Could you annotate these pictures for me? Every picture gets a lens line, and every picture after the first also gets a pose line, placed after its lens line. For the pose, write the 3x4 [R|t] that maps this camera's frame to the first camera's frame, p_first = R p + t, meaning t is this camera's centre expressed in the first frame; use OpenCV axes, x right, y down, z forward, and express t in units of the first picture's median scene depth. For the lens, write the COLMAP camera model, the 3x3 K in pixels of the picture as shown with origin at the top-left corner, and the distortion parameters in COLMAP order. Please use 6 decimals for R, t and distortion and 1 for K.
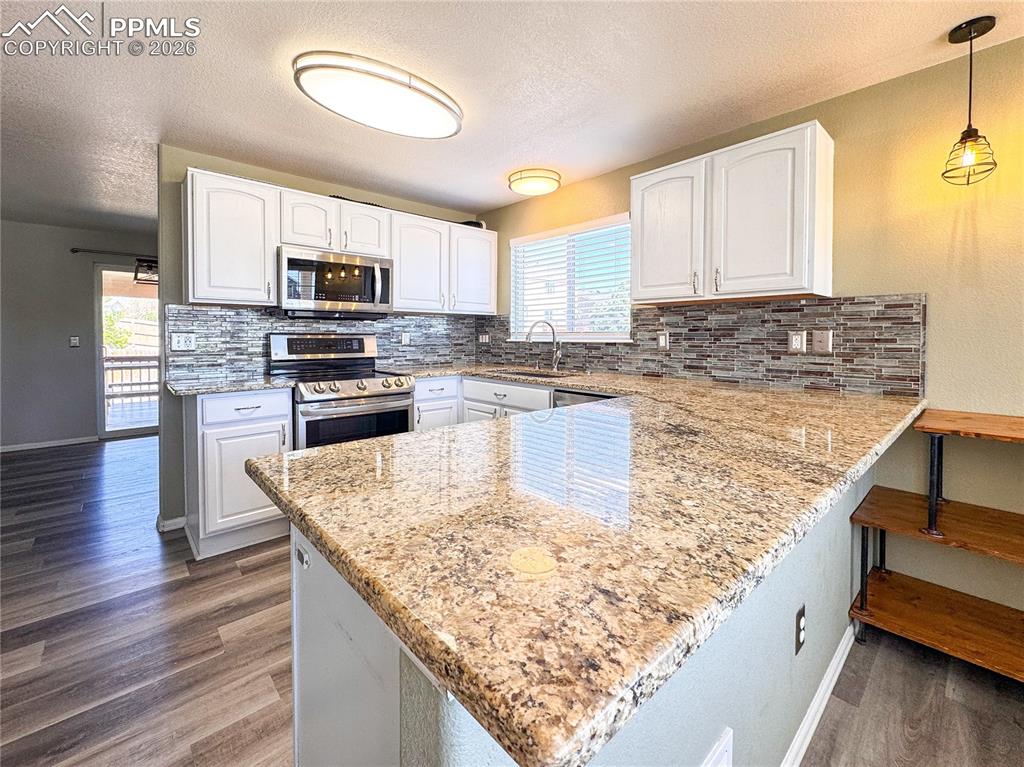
lens RADIAL K [[443.2, 0, 488.7], [0, 443.2, 350.8], [0, 0, 1]] dist [0.000128, -0.001419]
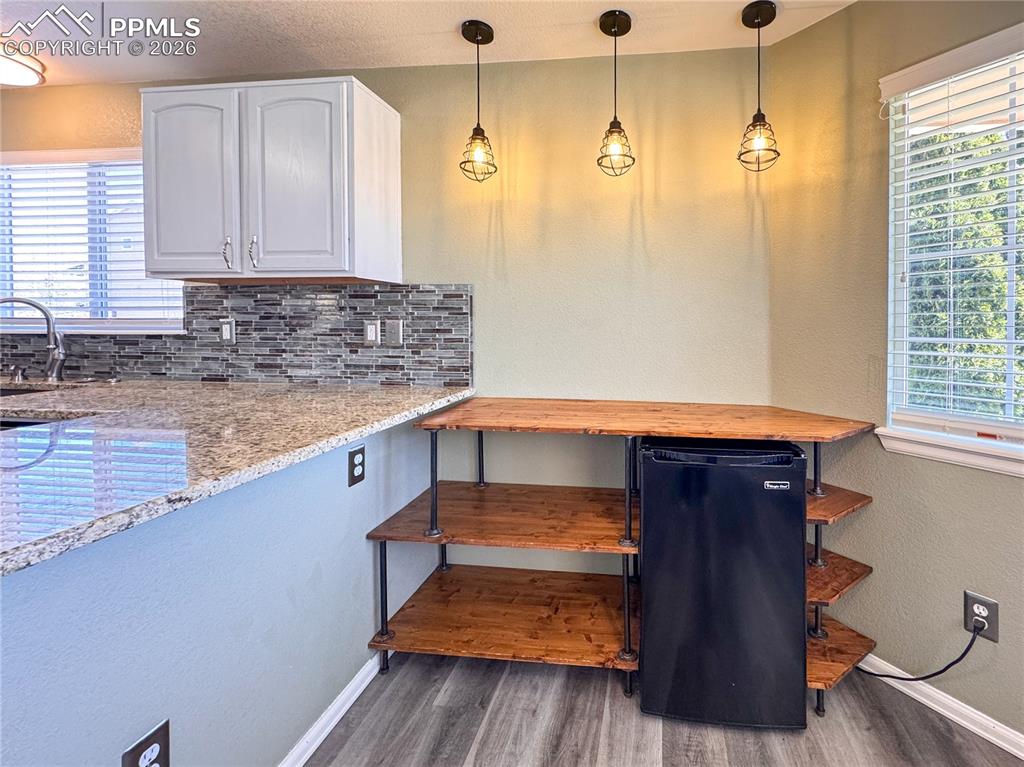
lens RADIAL K [[467.8, 0, 610.2], [0, 467.8, 333.4], [0, 0, 1]] dist [0.000774, -0.000440]
pose [[0.726311, -0.009254, 0.687303, 0.350337], [0.018627, 0.999807, -0.006222, -0.003333], [-0.687113, 0.017322, 0.726344, -0.001899]]
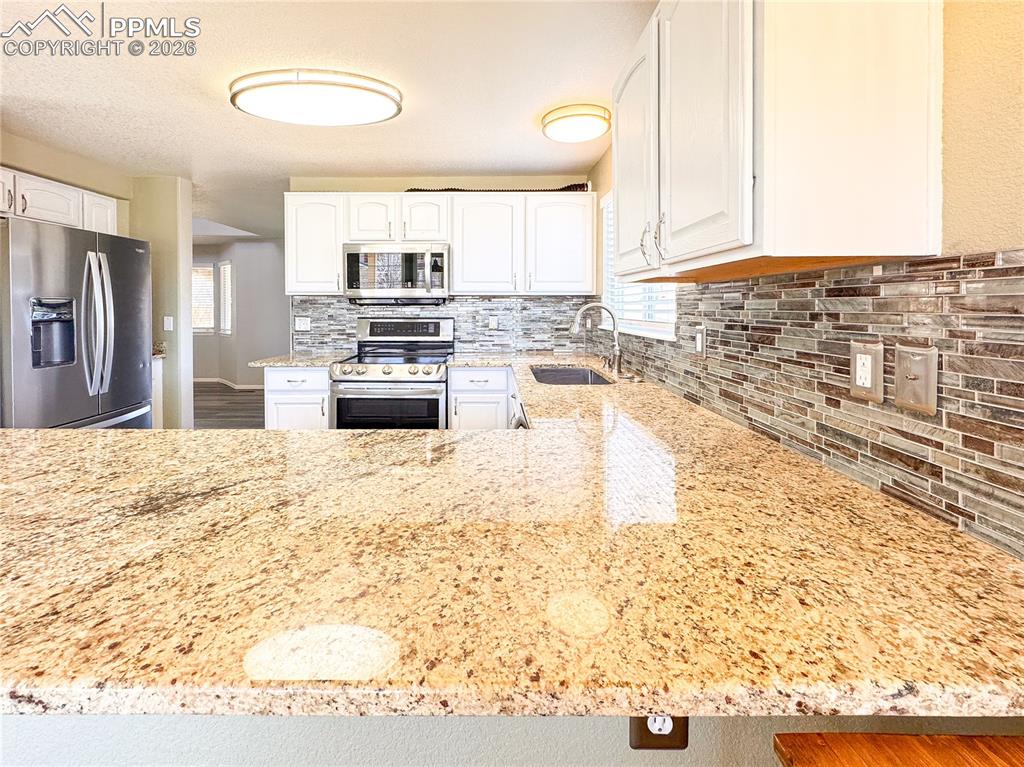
lens RADIAL K [[433.1, 0, 489.8], [0, 433.1, 314.8], [0, 0, 1]] dist [-0.012013, 0.001676]
pose [[0.760210, 0.010568, -0.649591, 0.603679], [-0.020947, 0.999747, -0.008250, -0.053000], [0.649340, 0.019879, 0.760239, 0.419982]]
